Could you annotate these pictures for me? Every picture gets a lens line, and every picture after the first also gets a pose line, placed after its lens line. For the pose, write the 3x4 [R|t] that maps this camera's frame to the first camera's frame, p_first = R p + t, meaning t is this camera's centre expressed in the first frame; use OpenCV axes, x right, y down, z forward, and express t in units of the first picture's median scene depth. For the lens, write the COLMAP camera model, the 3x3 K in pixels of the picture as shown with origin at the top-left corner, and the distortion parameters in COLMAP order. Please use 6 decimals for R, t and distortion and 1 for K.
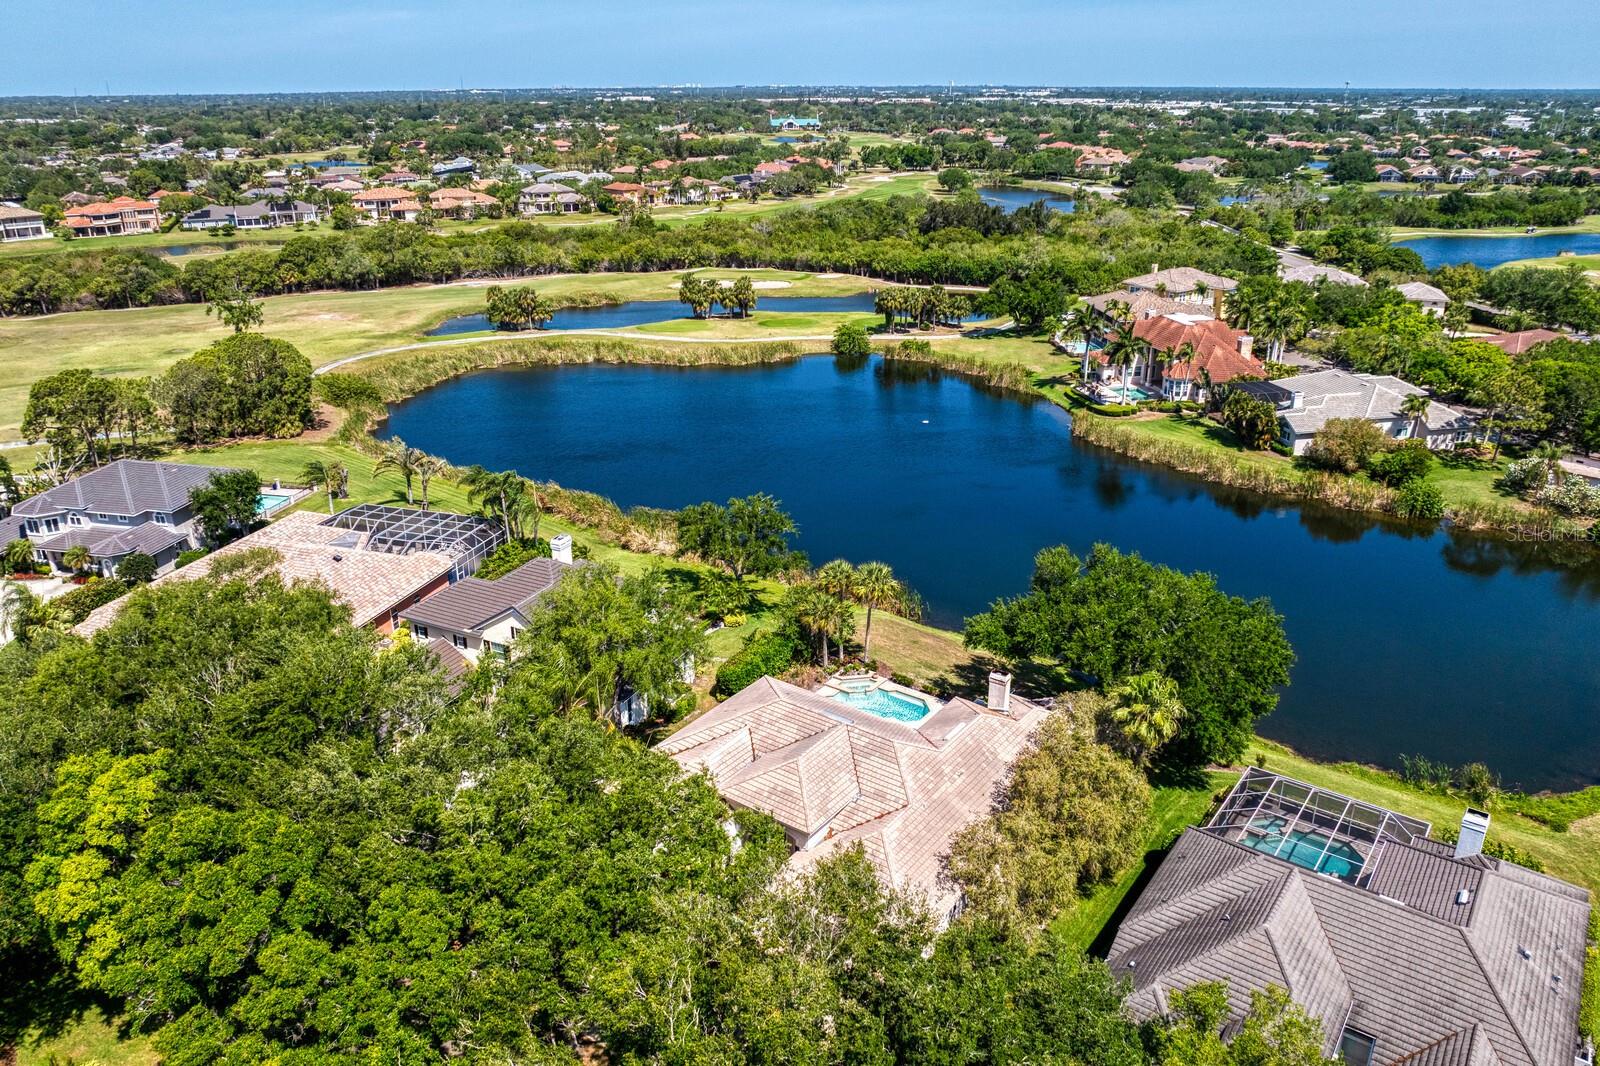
lens RADIAL K [[1127.0, 0, 801.4], [0, 1127.0, 531.7], [0, 0, 1]] dist [-0.038613, 0.004473]
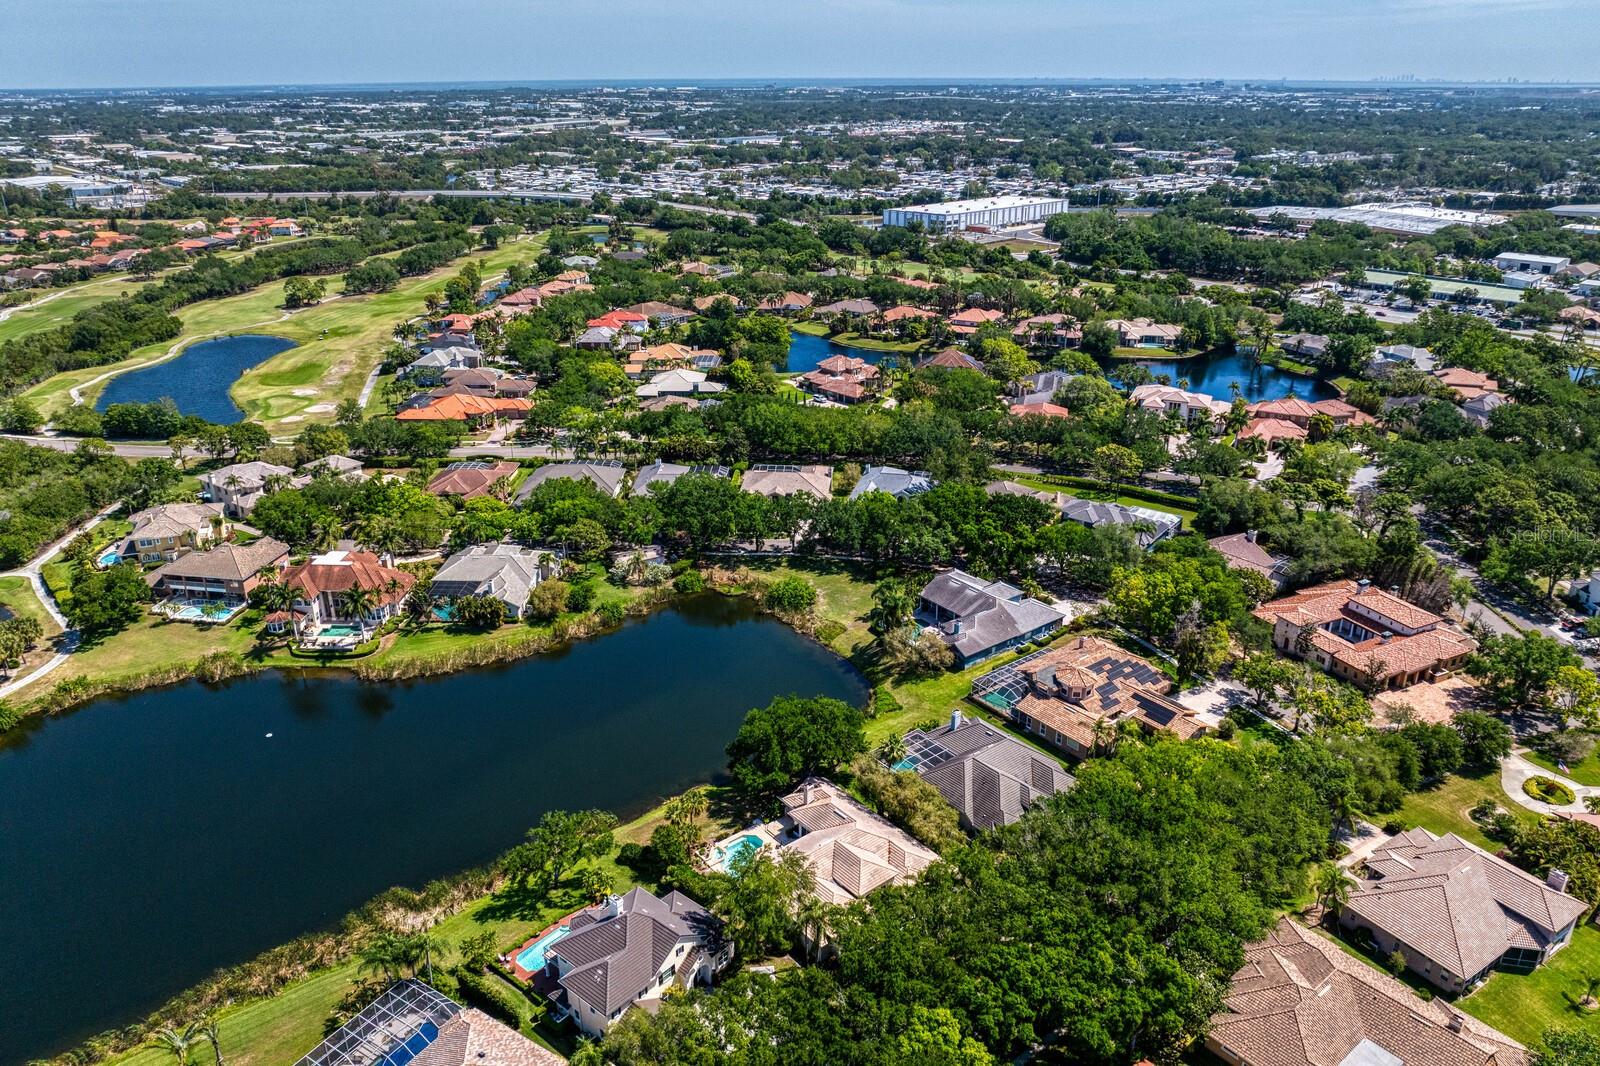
lens RADIAL K [[1127.0, 0, 806.8], [0, 1127.0, 521.0], [0, 0, 1]] dist [-0.038613, 0.004473]
pose [[0.242592, -0.356296, 0.902332, -0.574088], [0.360930, 0.896495, 0.256955, -0.318654], [-0.900488, 0.263343, 0.346080, 0.064011]]
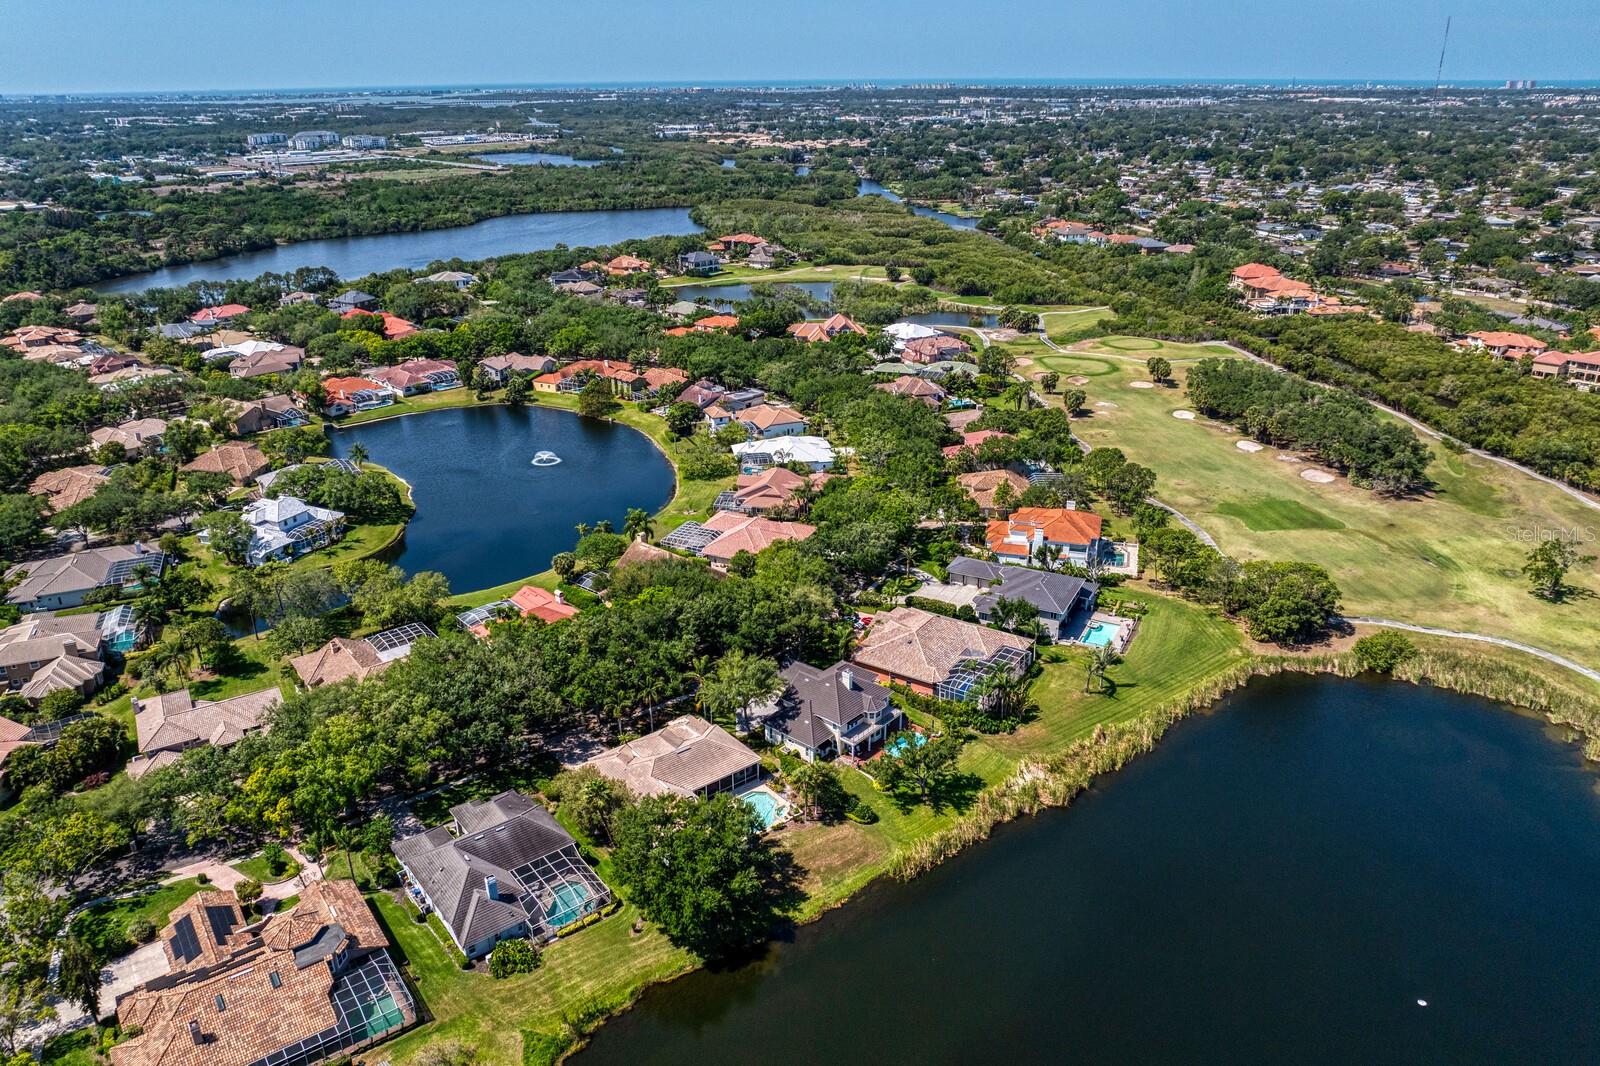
lens RADIAL K [[1127.0, 0, 807.6], [0, 1127.0, 522.8], [0, 0, 1]] dist [-0.038613, 0.004473]
pose [[-0.261253, 0.365677, -0.893324, 0.671617], [-0.348502, 0.827309, 0.440574, -0.481291], [0.900163, 0.426427, -0.088697, 0.443288]]
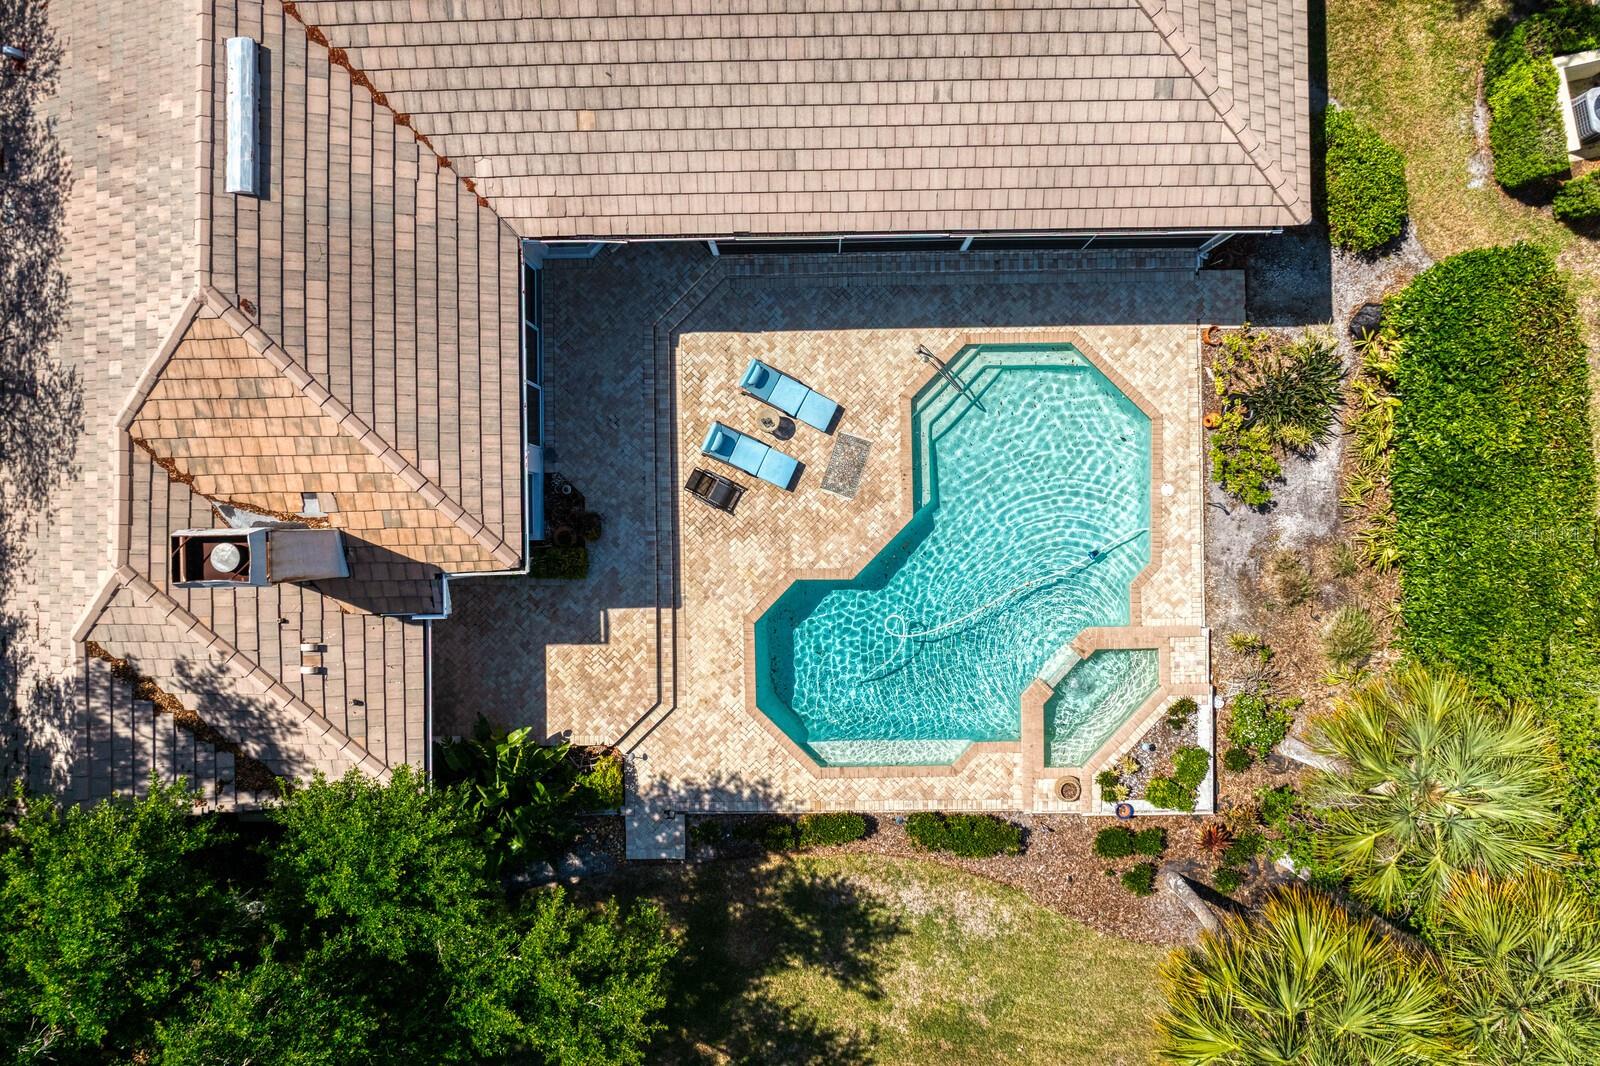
lens RADIAL K [[1127.0, 0, 801.1], [0, 1127.0, 524.8], [0, 0, 1]] dist [-0.038613, 0.004473]
pose [[-0.797774, 0.602539, 0.022423, 0.031934], [-0.201519, -0.301497, 0.931928, -0.030468], [0.568283, 0.738950, 0.361950, 0.375517]]
